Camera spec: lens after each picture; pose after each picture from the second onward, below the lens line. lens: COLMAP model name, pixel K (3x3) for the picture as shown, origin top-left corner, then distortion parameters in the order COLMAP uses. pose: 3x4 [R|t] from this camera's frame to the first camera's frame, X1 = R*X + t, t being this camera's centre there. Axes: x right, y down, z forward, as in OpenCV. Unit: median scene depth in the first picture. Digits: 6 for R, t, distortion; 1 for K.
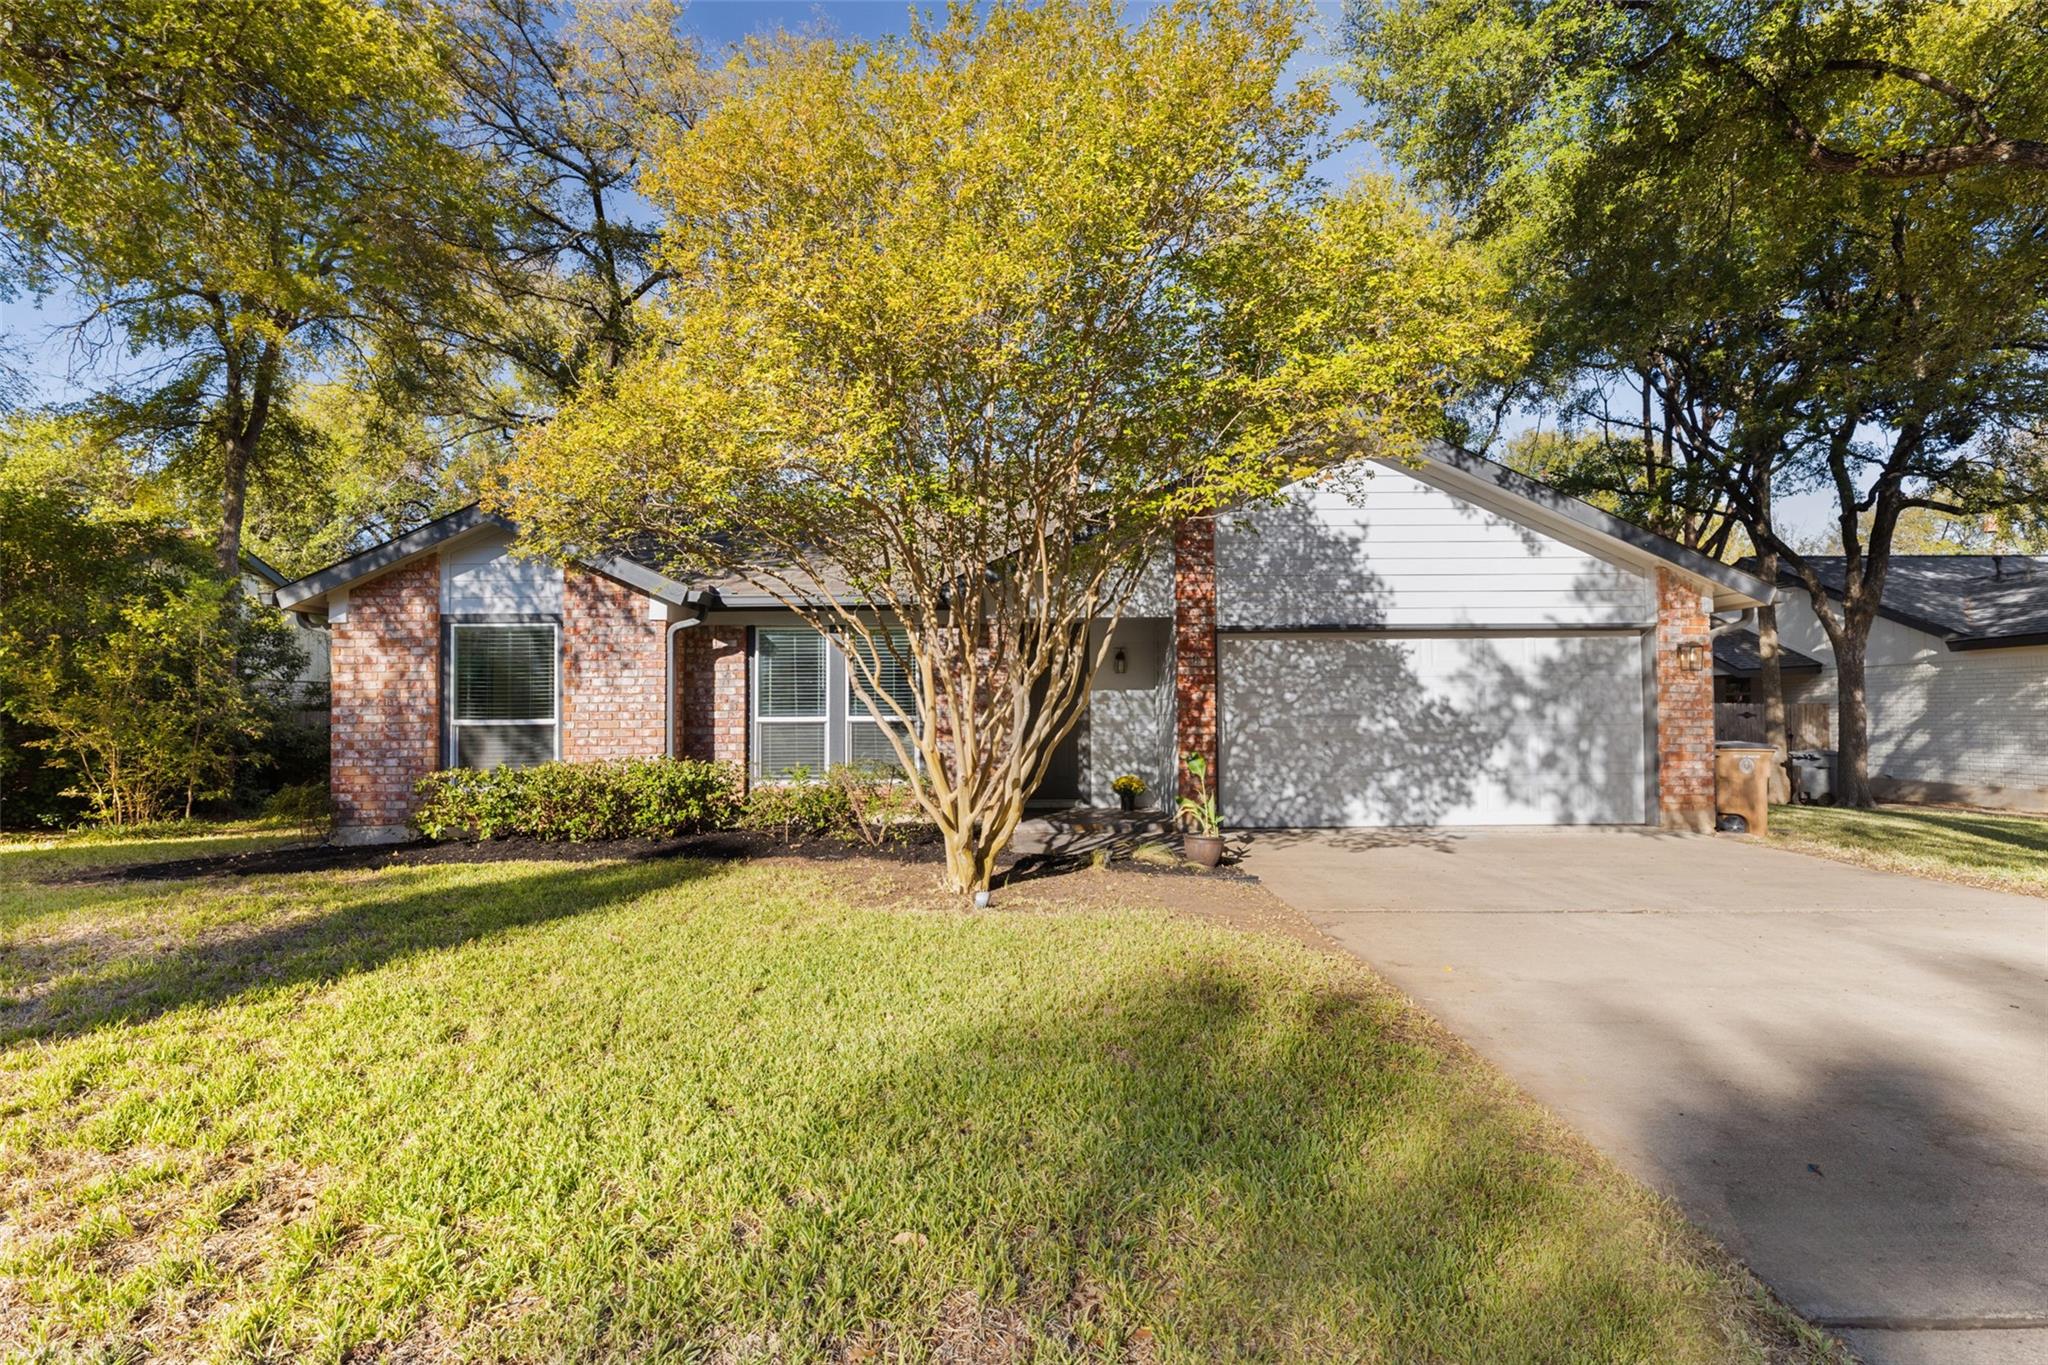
lens RADIAL K [[936.3, 0, 1020.2], [0, 936.3, 676.7], [0, 0, 1]] dist [0.003216, 0.000571]
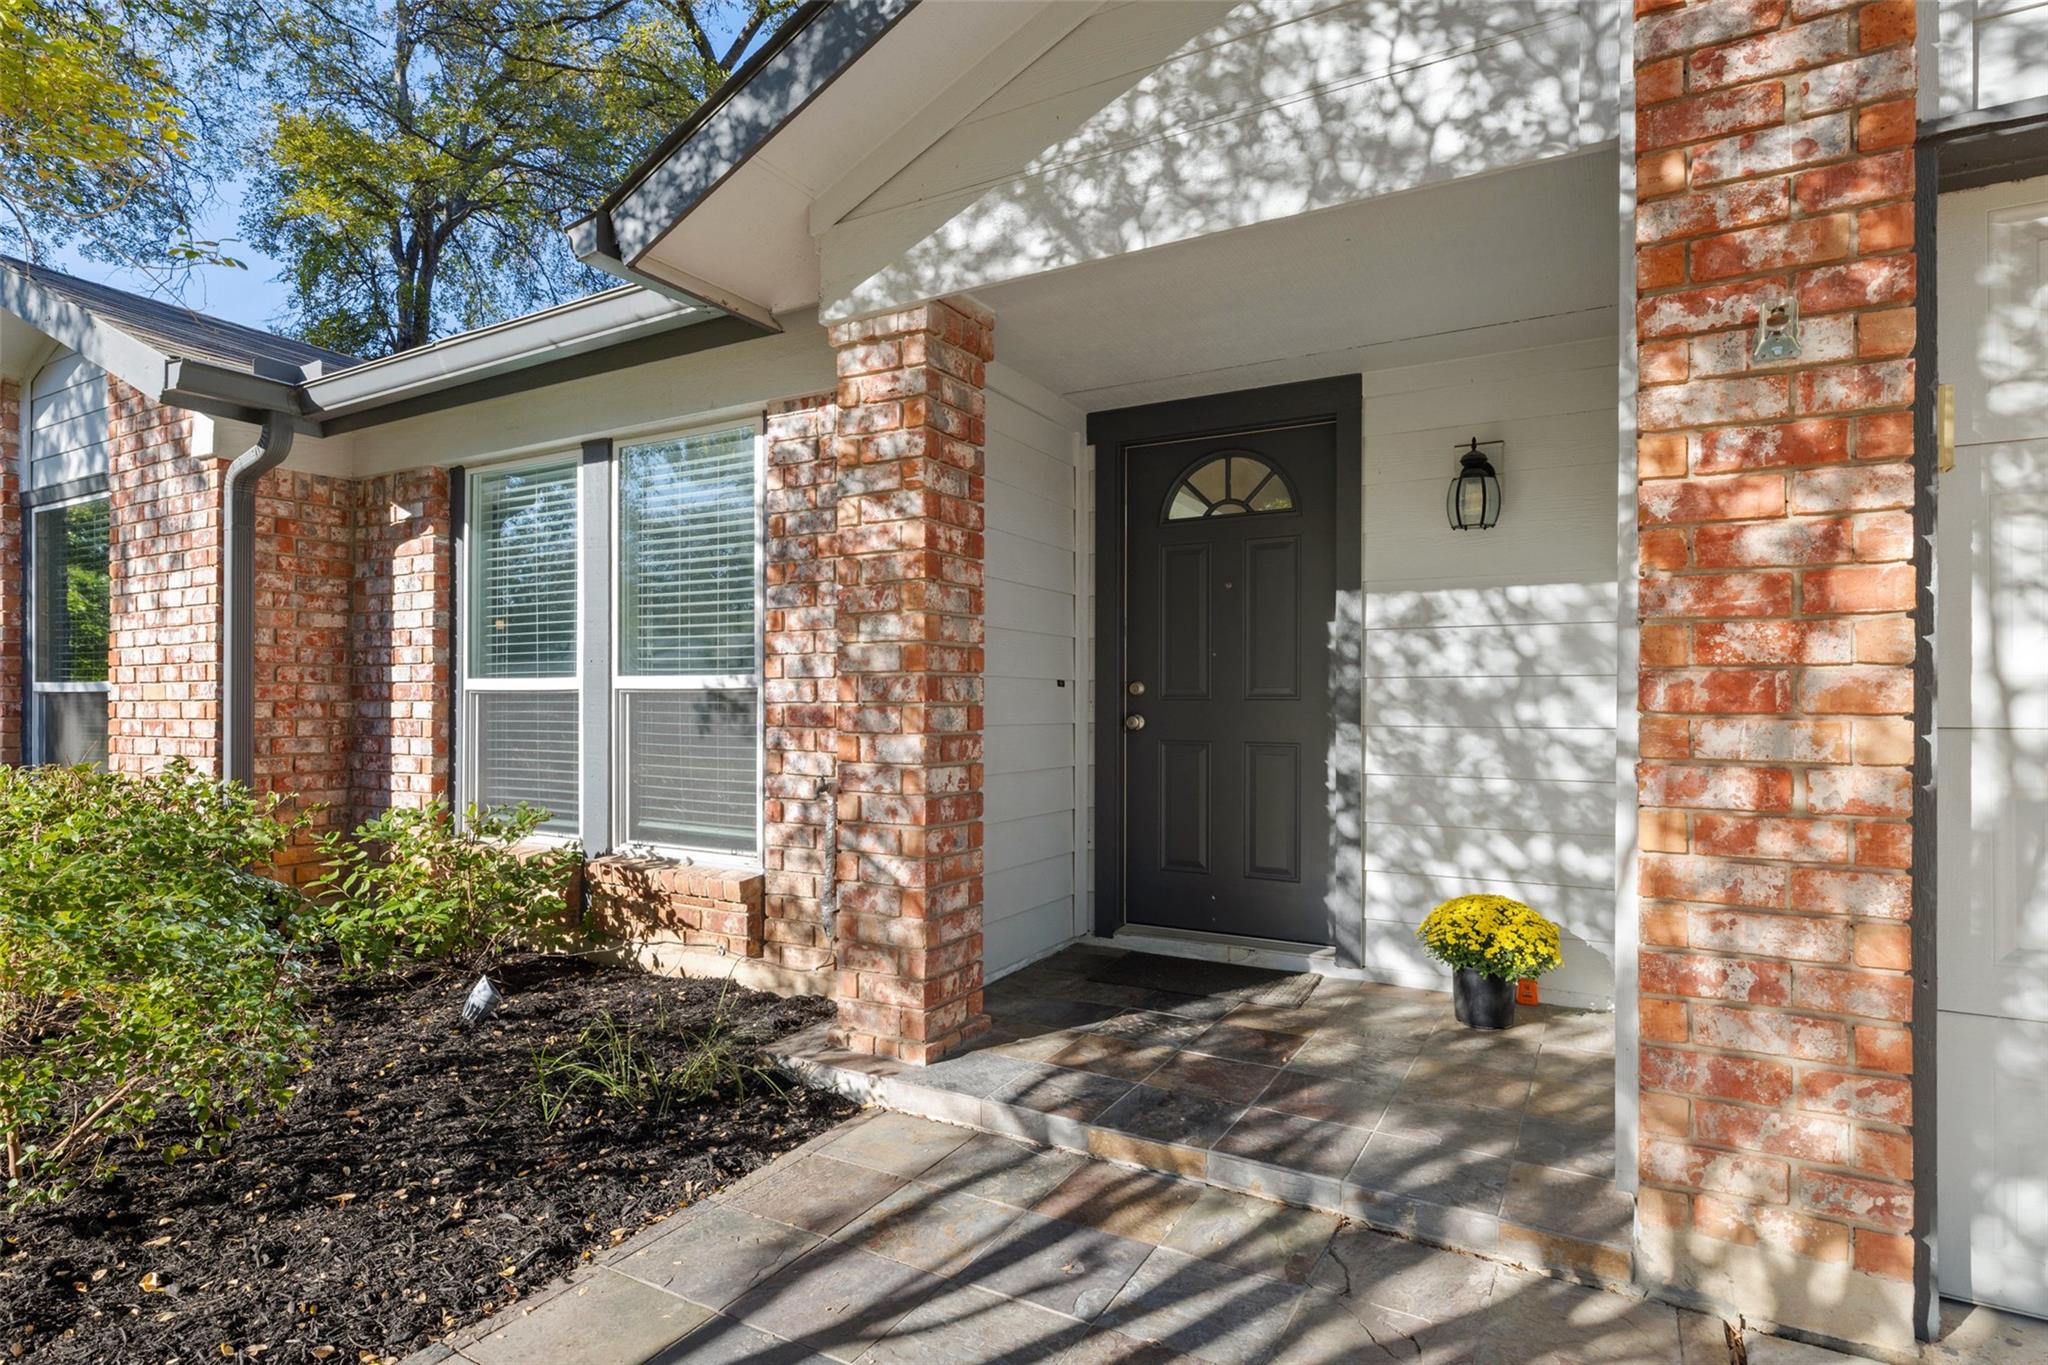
lens RADIAL K [[932.7, 0, 1024.0], [0, 932.7, 682.5], [0, 0, 1]] dist [0.001348, 0.000220]
pose [[0.843857, -0.006381, -0.536530, 0.162249], [0.017072, 0.999742, 0.014962, 0.043021], [0.536296, -0.021786, 0.843749, 0.777413]]
